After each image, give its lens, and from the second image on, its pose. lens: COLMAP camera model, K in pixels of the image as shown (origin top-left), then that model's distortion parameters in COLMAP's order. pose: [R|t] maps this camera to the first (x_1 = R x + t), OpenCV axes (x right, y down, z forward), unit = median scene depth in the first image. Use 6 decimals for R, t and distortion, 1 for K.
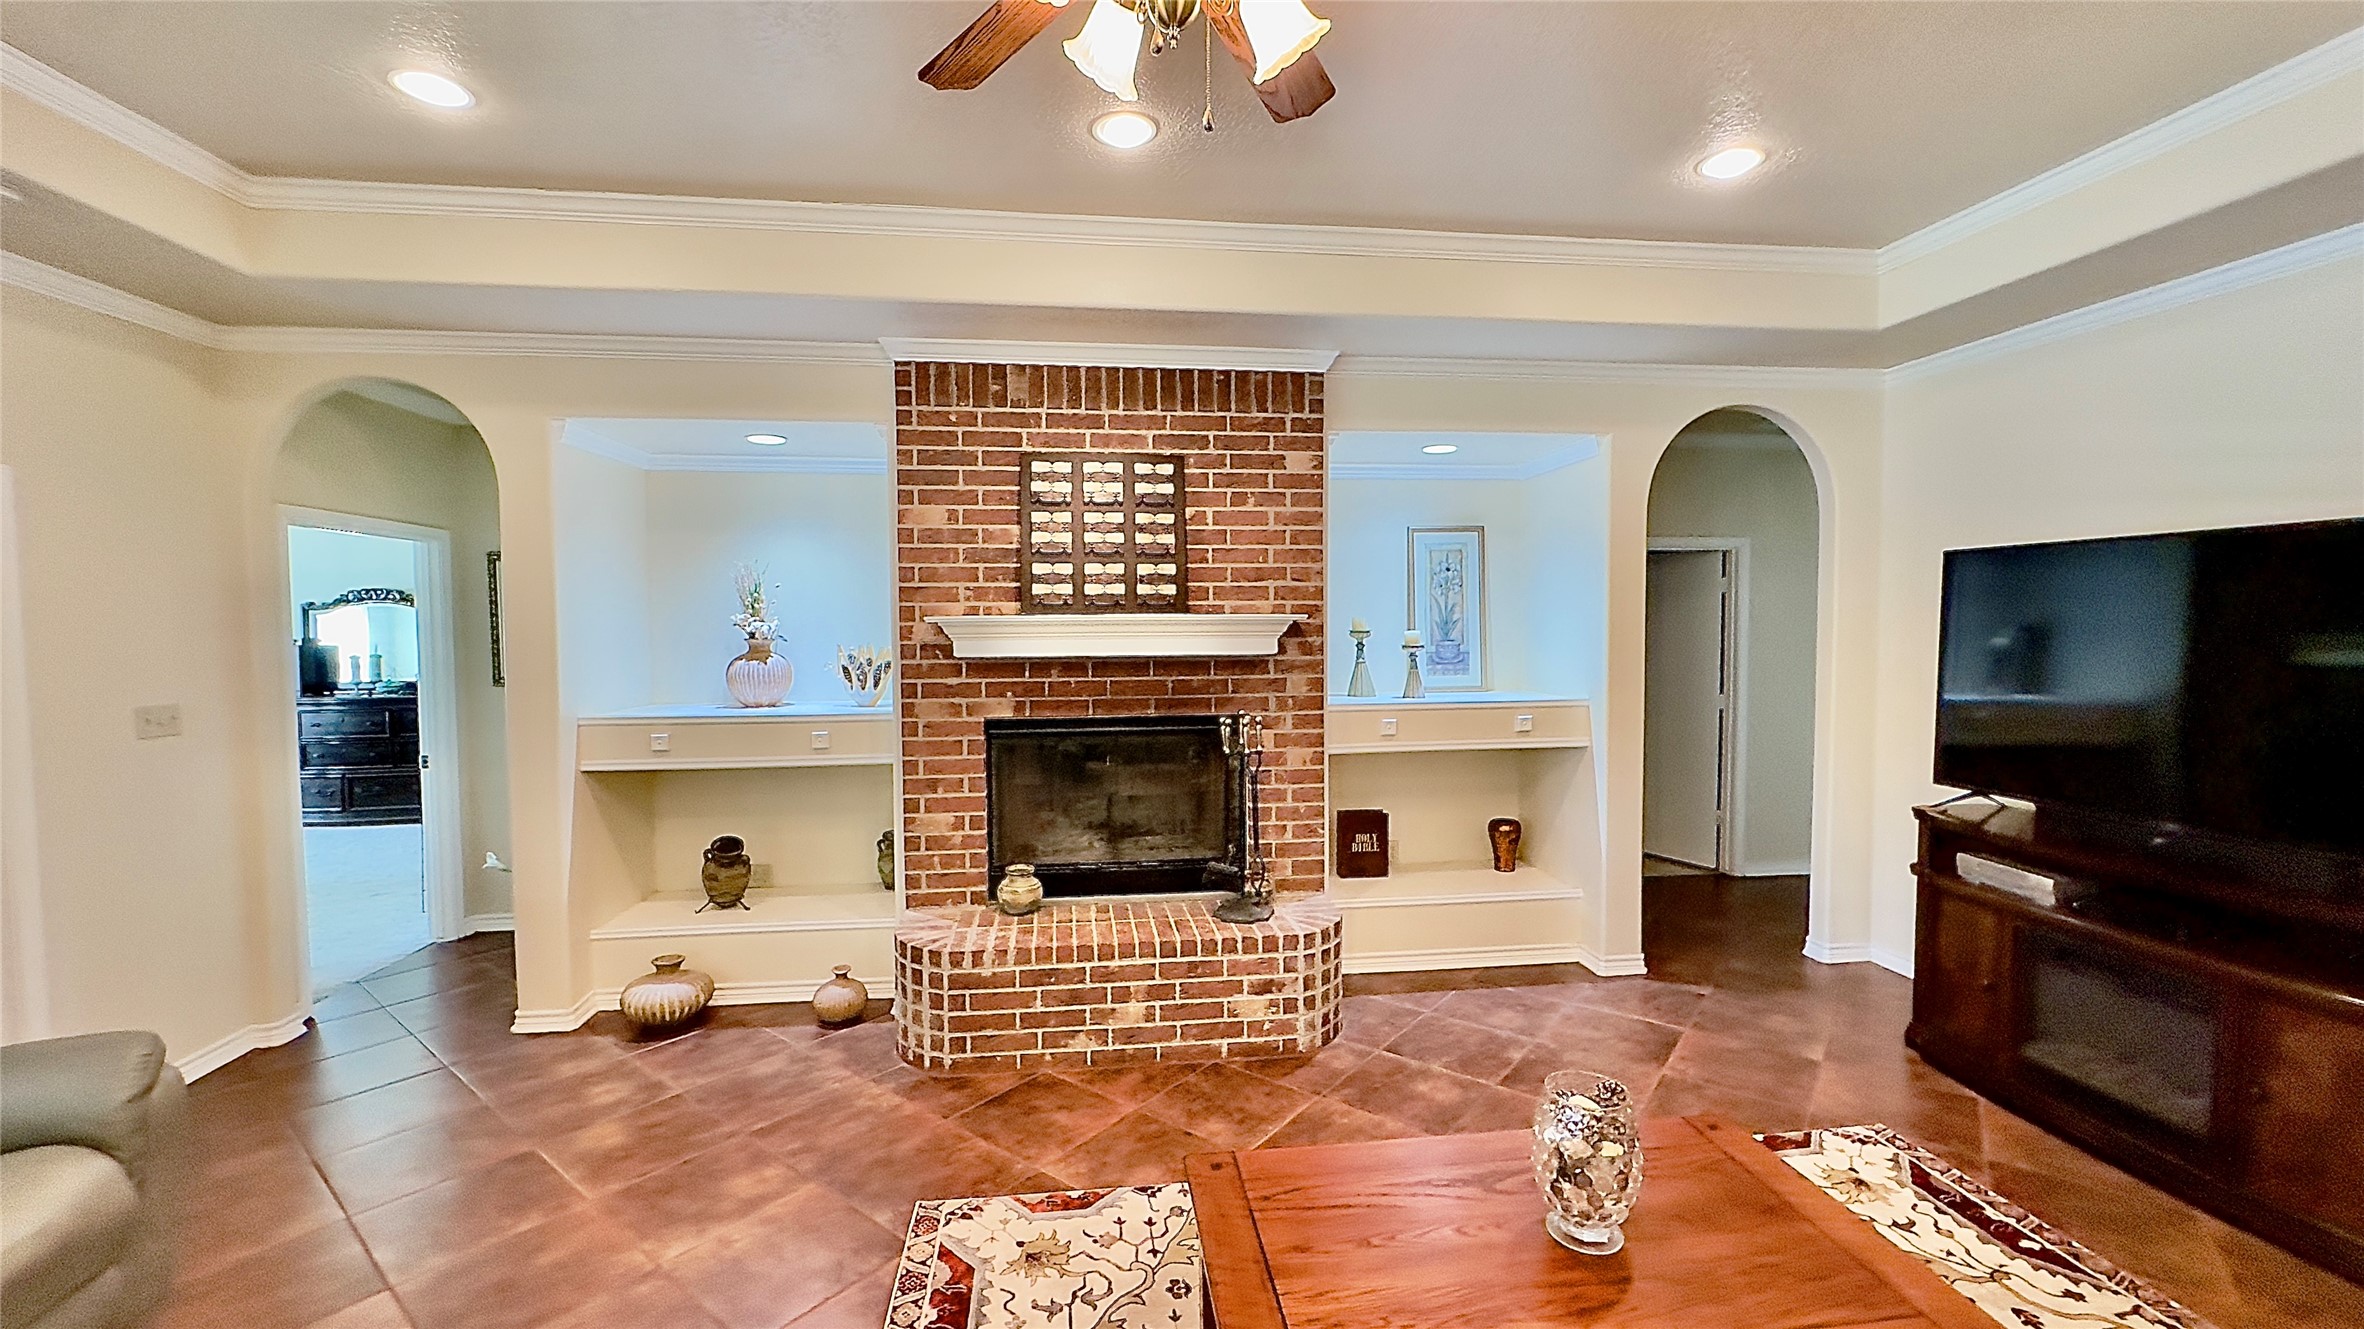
lens RADIAL K [[942.1, 0, 1183.7], [0, 942.1, 662.8], [0, 0, 1]] dist [-0.004448, 0.000766]
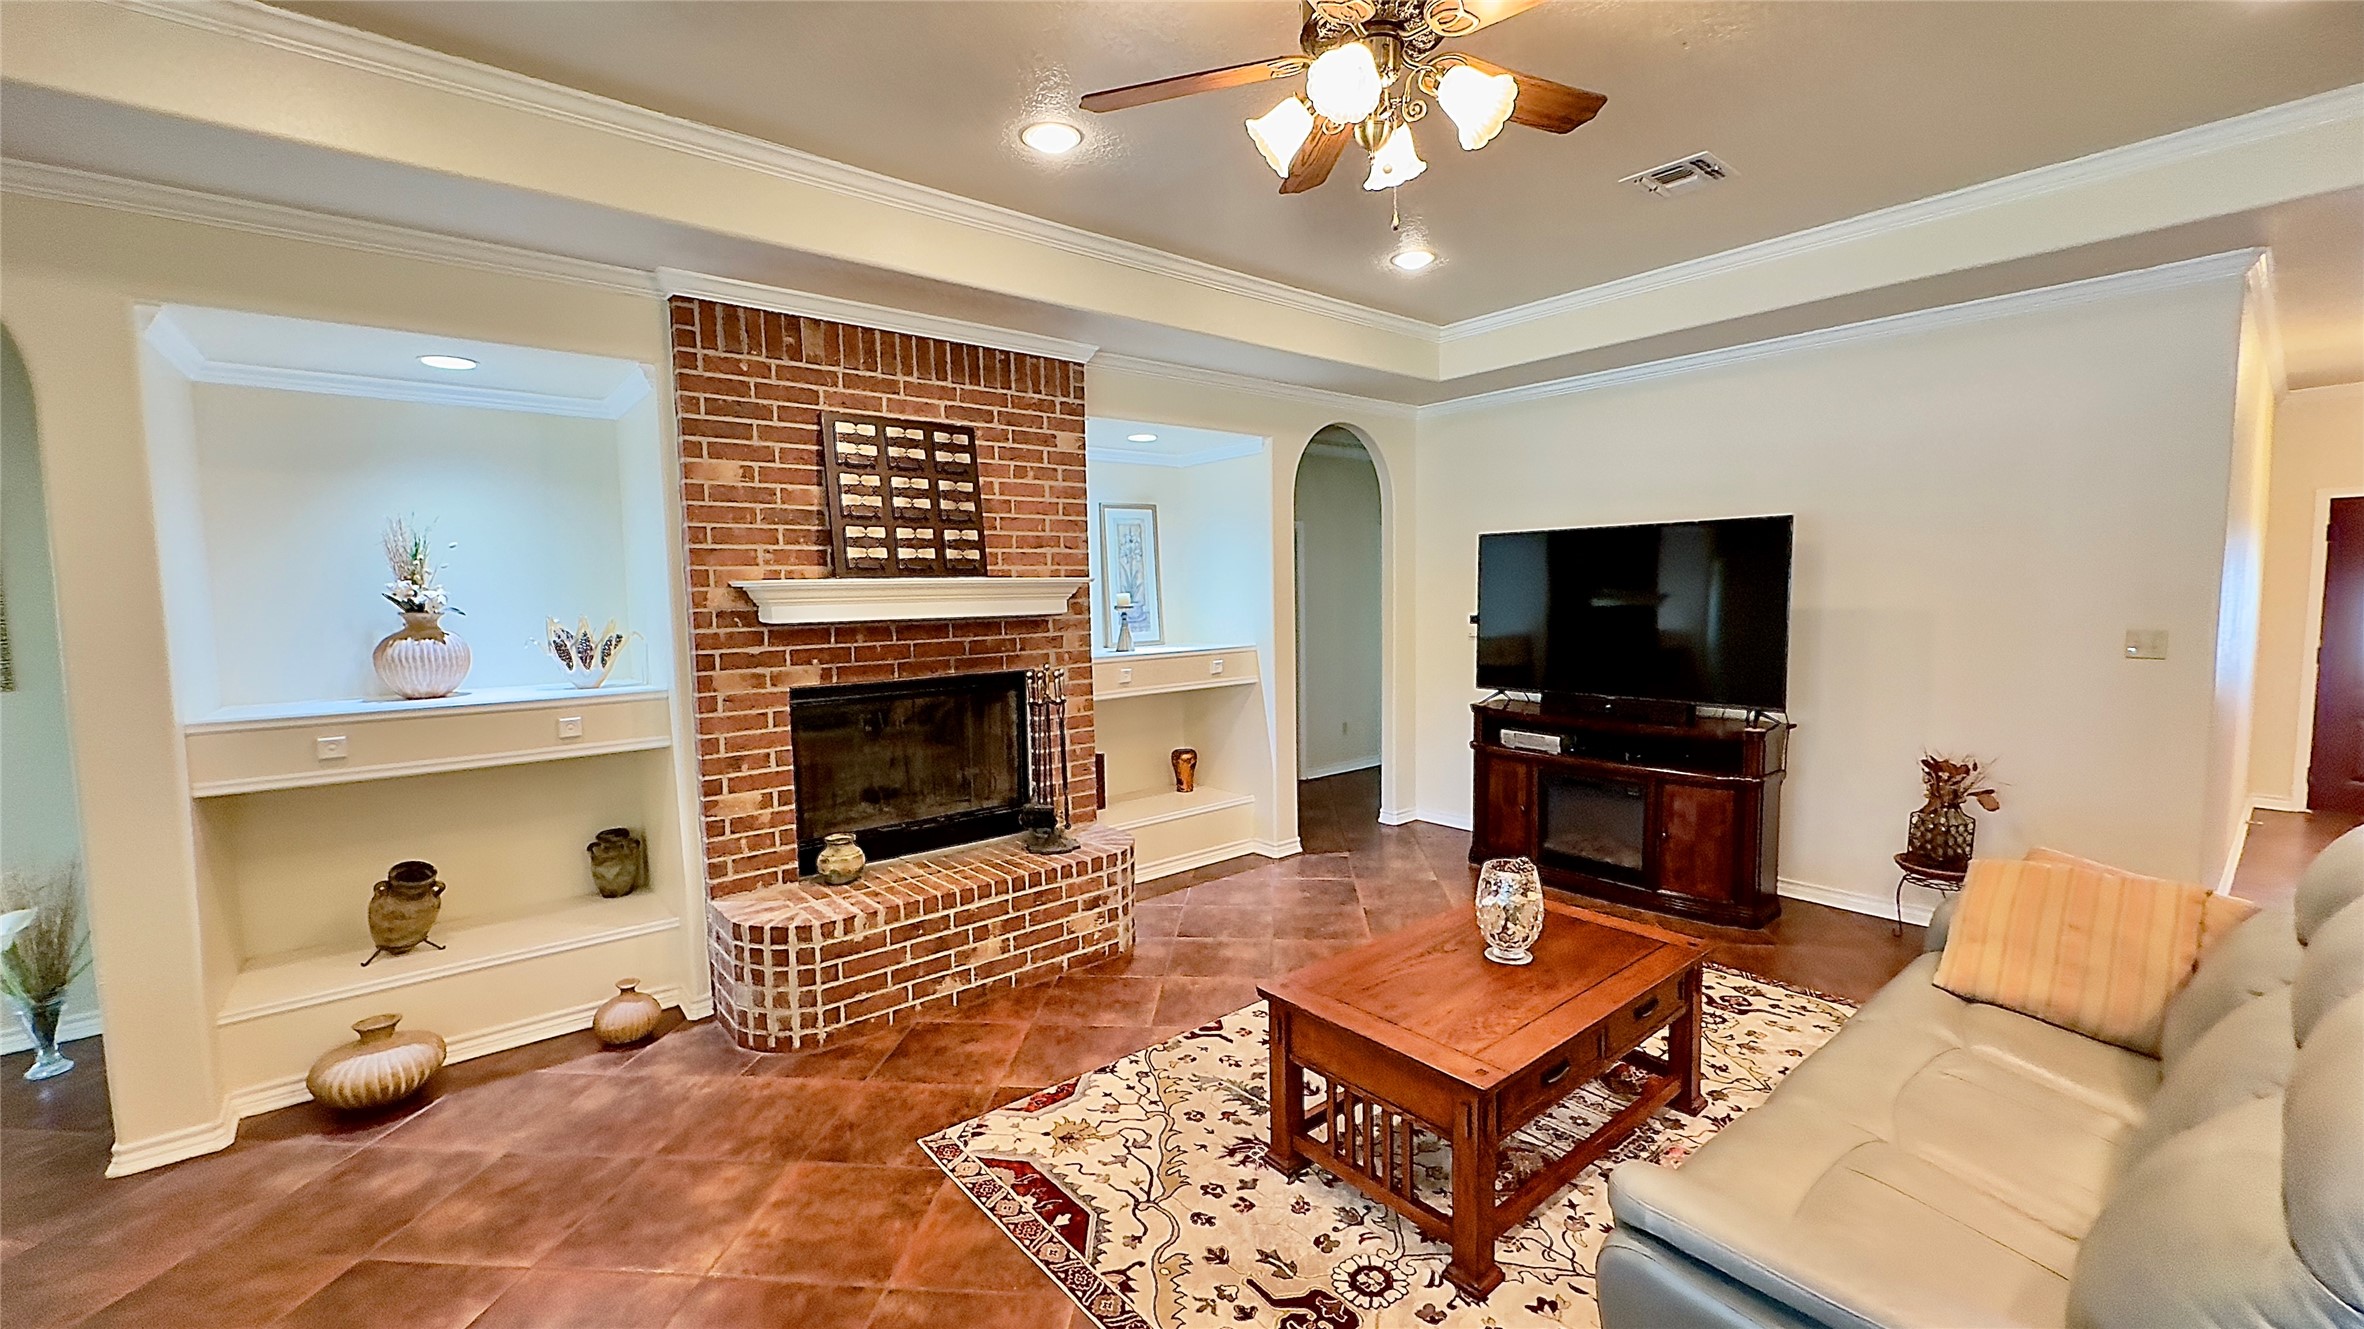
lens RADIAL K [[942.1, 0, 1181.8], [0, 942.1, 661.1], [0, 0, 1]] dist [-0.004448, 0.000766]
pose [[0.839570, -0.050177, 0.540930, -0.395874], [0.036500, 0.998685, 0.035986, 0.012229], [-0.542024, -0.010469, 0.840298, -0.017097]]
